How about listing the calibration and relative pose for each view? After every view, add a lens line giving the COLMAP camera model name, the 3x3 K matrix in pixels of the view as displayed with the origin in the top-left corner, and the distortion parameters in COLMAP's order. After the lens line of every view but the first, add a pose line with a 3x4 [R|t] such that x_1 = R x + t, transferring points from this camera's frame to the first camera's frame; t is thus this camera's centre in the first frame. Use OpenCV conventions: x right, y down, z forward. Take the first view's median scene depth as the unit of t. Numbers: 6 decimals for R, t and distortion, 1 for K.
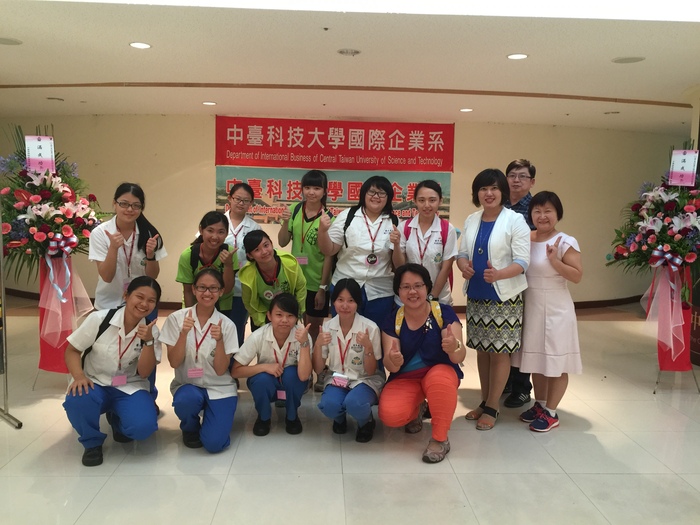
lens RADIAL K [[582.6, 0, 350.0], [0, 582.6, 262.5], [0, 0, 1]] dist [0.069271, -0.095844]
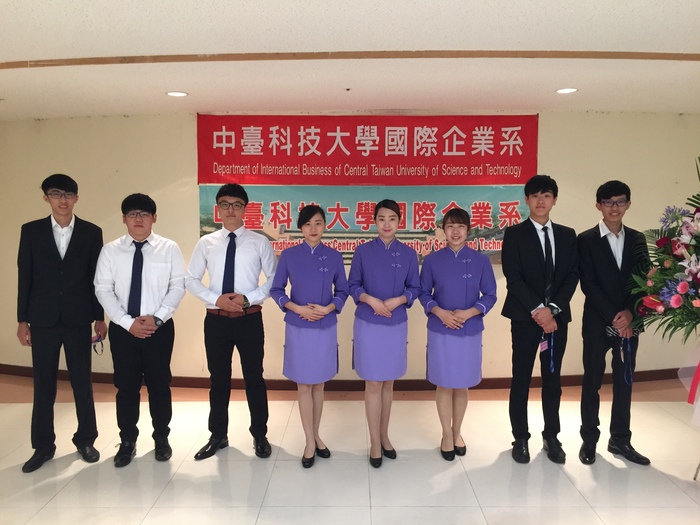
lens RADIAL K [[582.6, 0, 350.0], [0, 582.6, 262.5], [0, 0, 1]] dist [0.069271, -0.095844]
pose [[0.998180, -0.017520, -0.057708, -0.006199], [0.016614, 0.999731, -0.016157, -0.056502], [0.057976, 0.015169, 0.998203, 0.304259]]
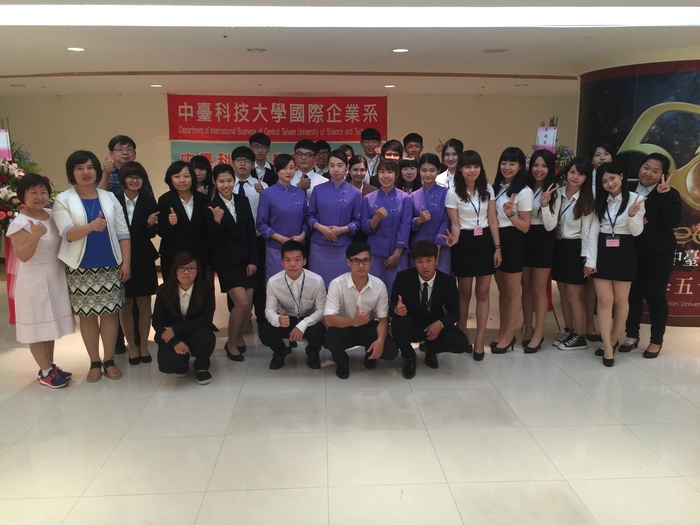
lens RADIAL K [[582.6, 0, 350.0], [0, 582.6, 262.5], [0, 0, 1]] dist [0.069271, -0.095844]
pose [[0.999683, -0.025151, 0.001452, 0.101955], [0.024973, 0.996909, 0.074489, -0.010804], [-0.003321, -0.074429, 0.997221, -0.117711]]
